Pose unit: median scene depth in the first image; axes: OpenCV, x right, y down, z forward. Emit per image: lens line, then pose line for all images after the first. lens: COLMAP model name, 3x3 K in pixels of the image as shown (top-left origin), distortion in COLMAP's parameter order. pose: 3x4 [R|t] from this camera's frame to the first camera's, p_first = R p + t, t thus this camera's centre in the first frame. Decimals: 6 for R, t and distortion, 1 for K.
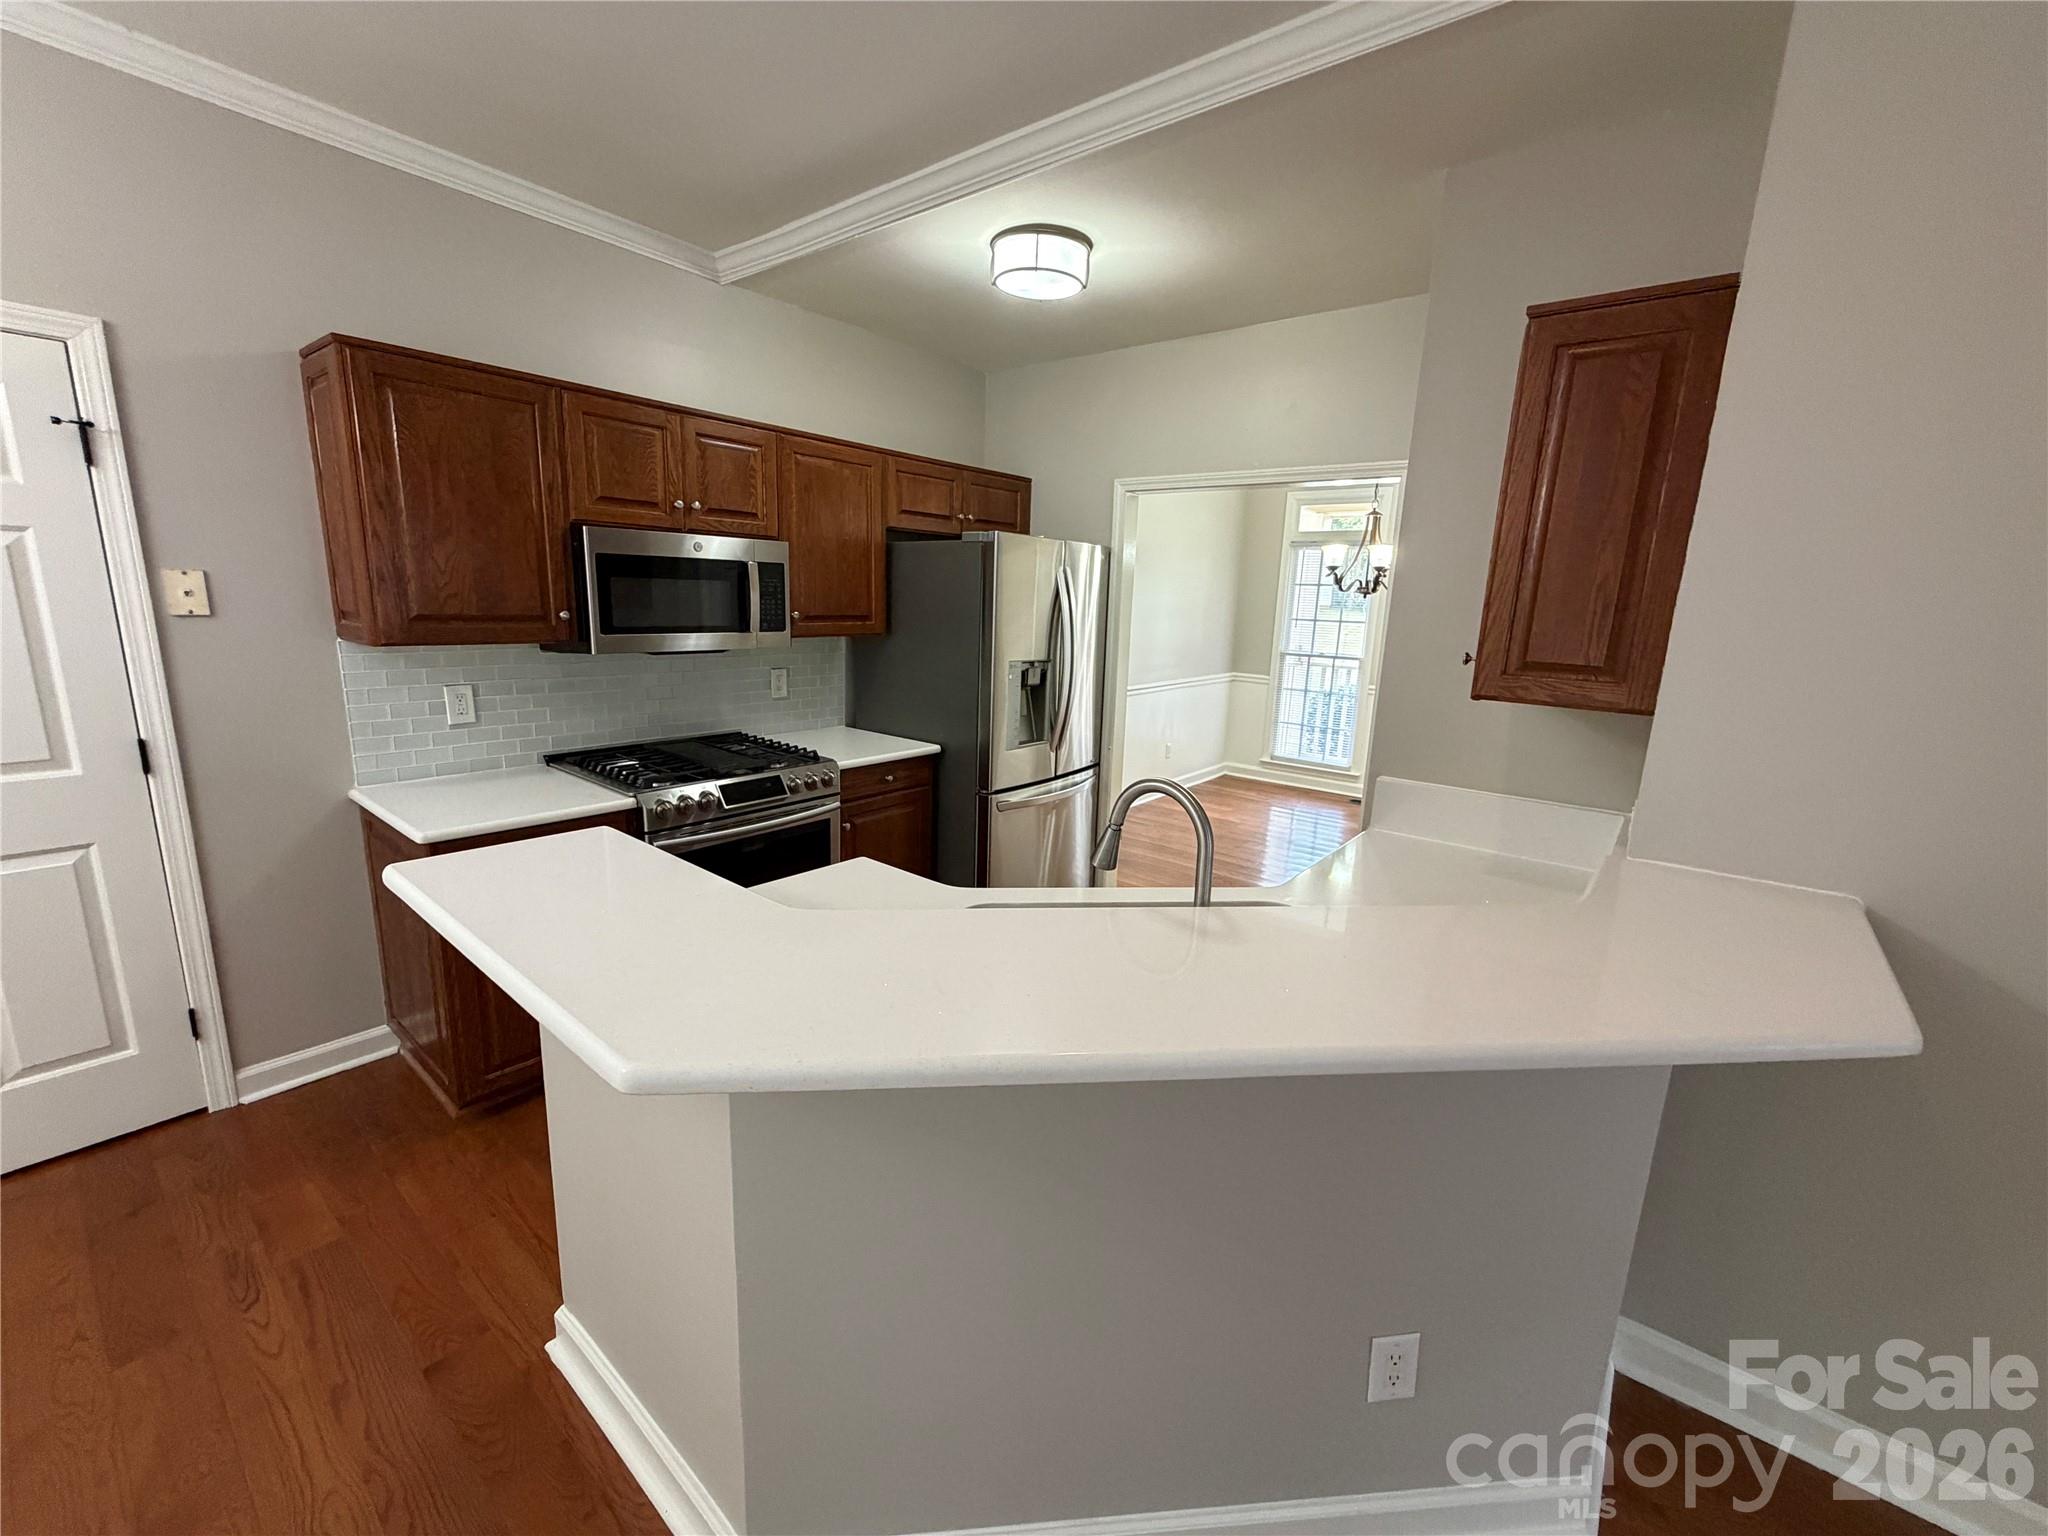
lens RADIAL K [[818.7, 0, 1024.0], [0, 818.7, 768.0], [0, 0, 1]] dist [0.002120, 0.000084]
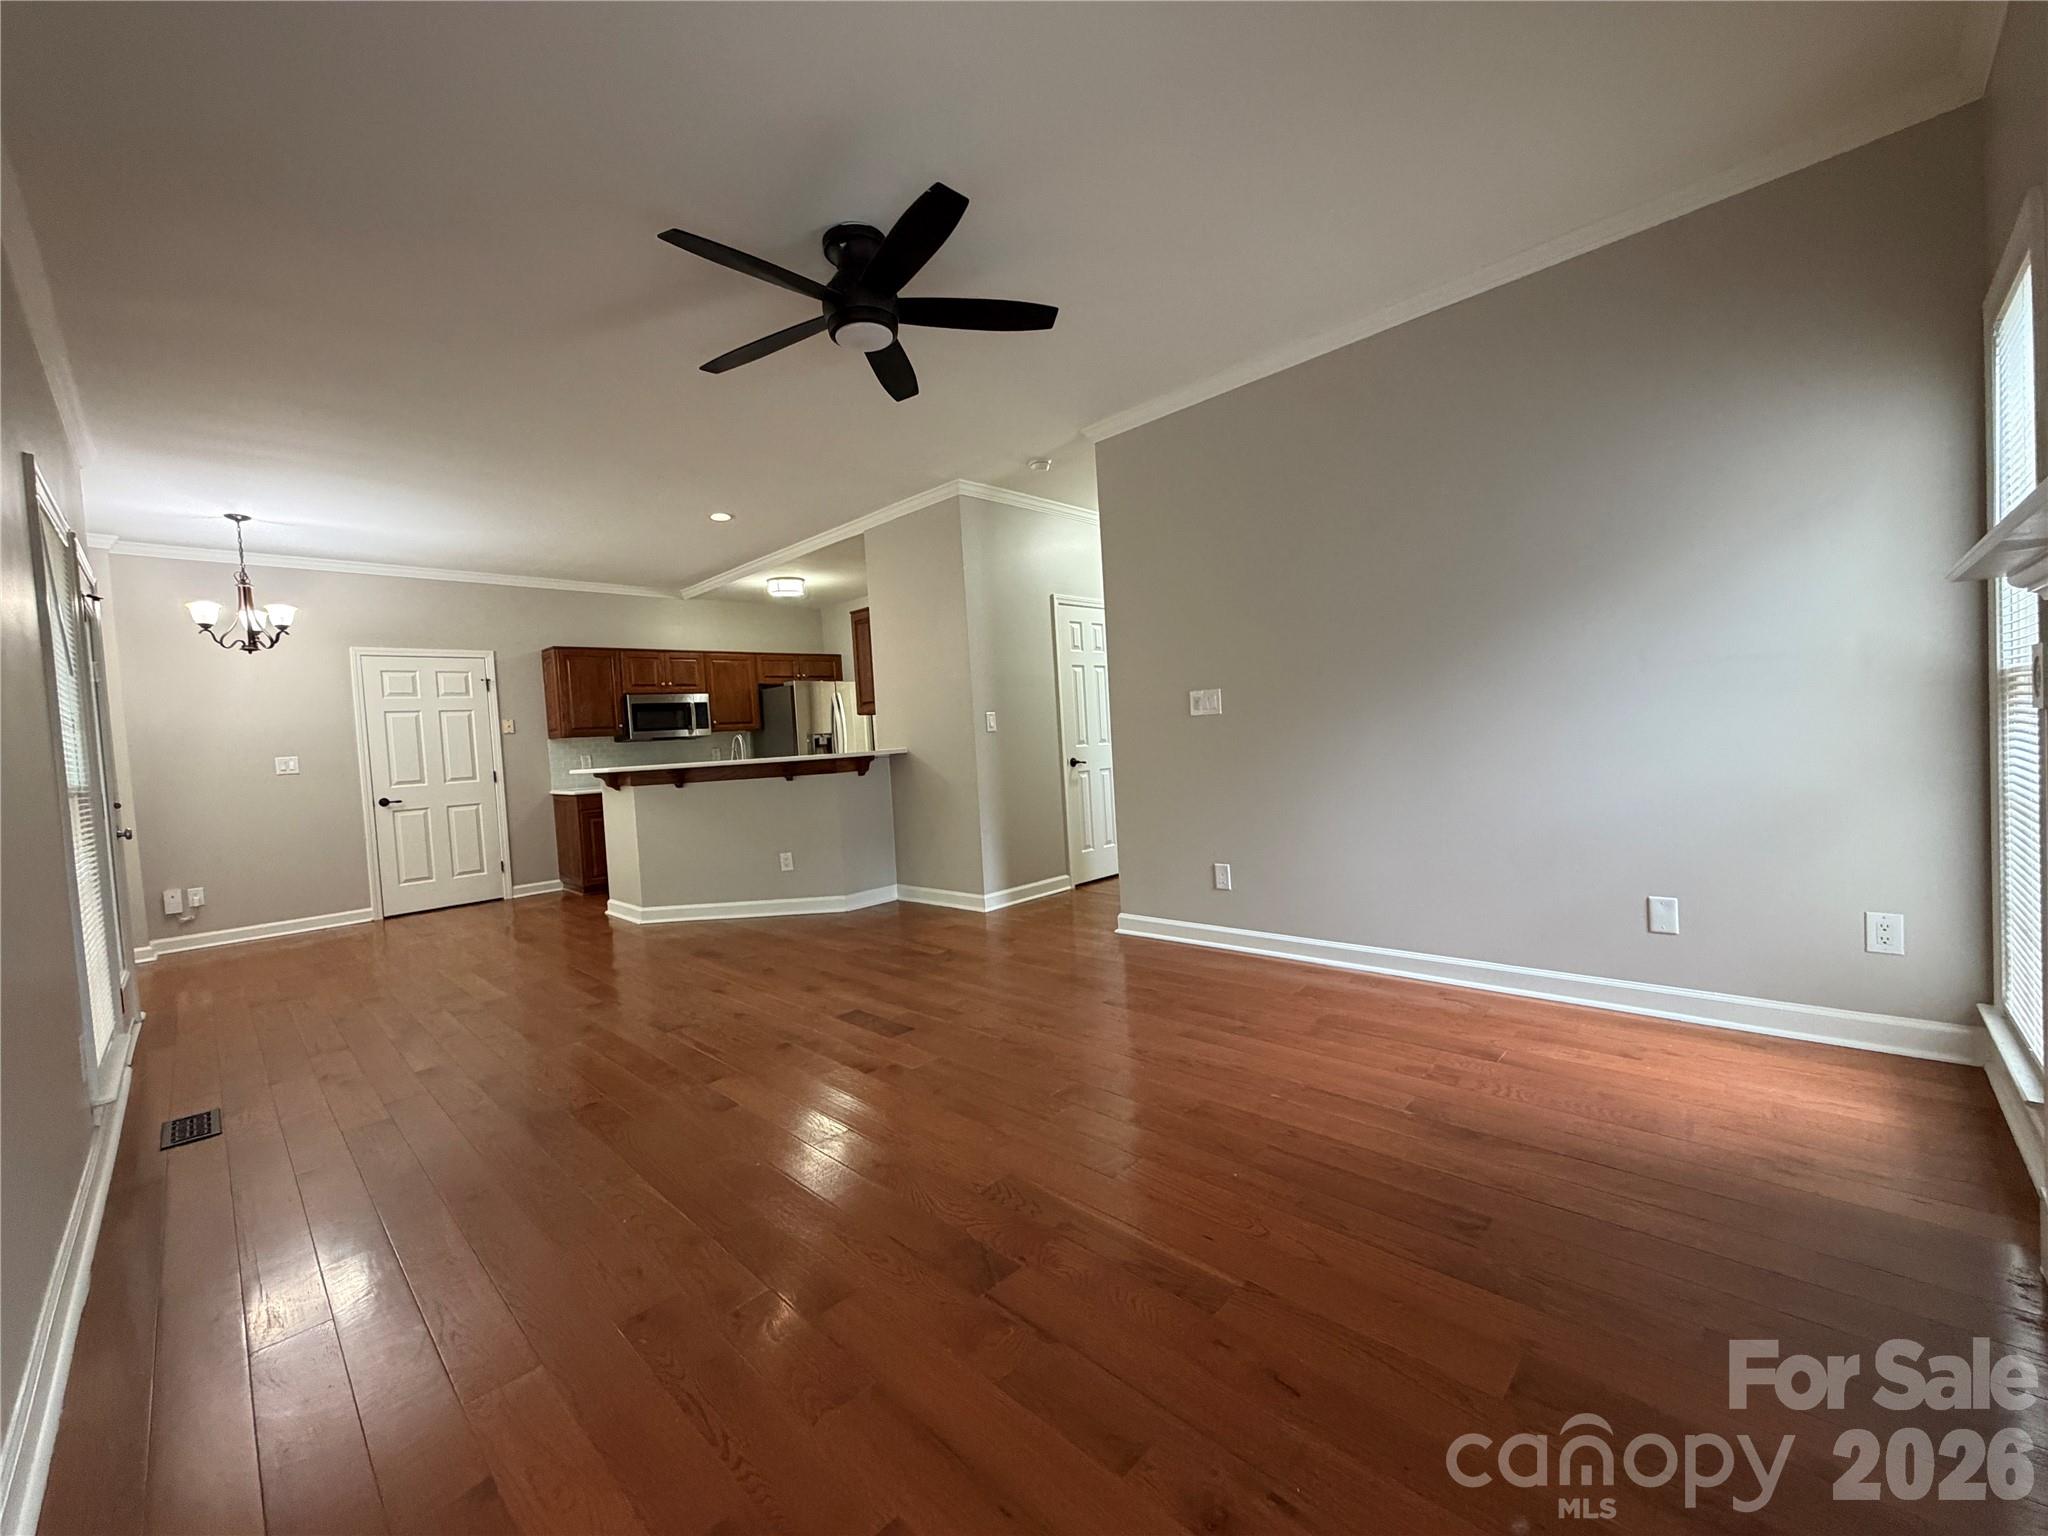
lens RADIAL K [[810.2, 0, 1024.0], [0, 810.2, 768.0], [0, 0, 1]] dist [-0.001964, -0.000126]
pose [[0.989989, -0.091806, -0.107207, 1.071218], [0.072593, 0.982580, -0.171075, 0.519426], [0.121045, 0.161580, 0.979408, -1.504408]]
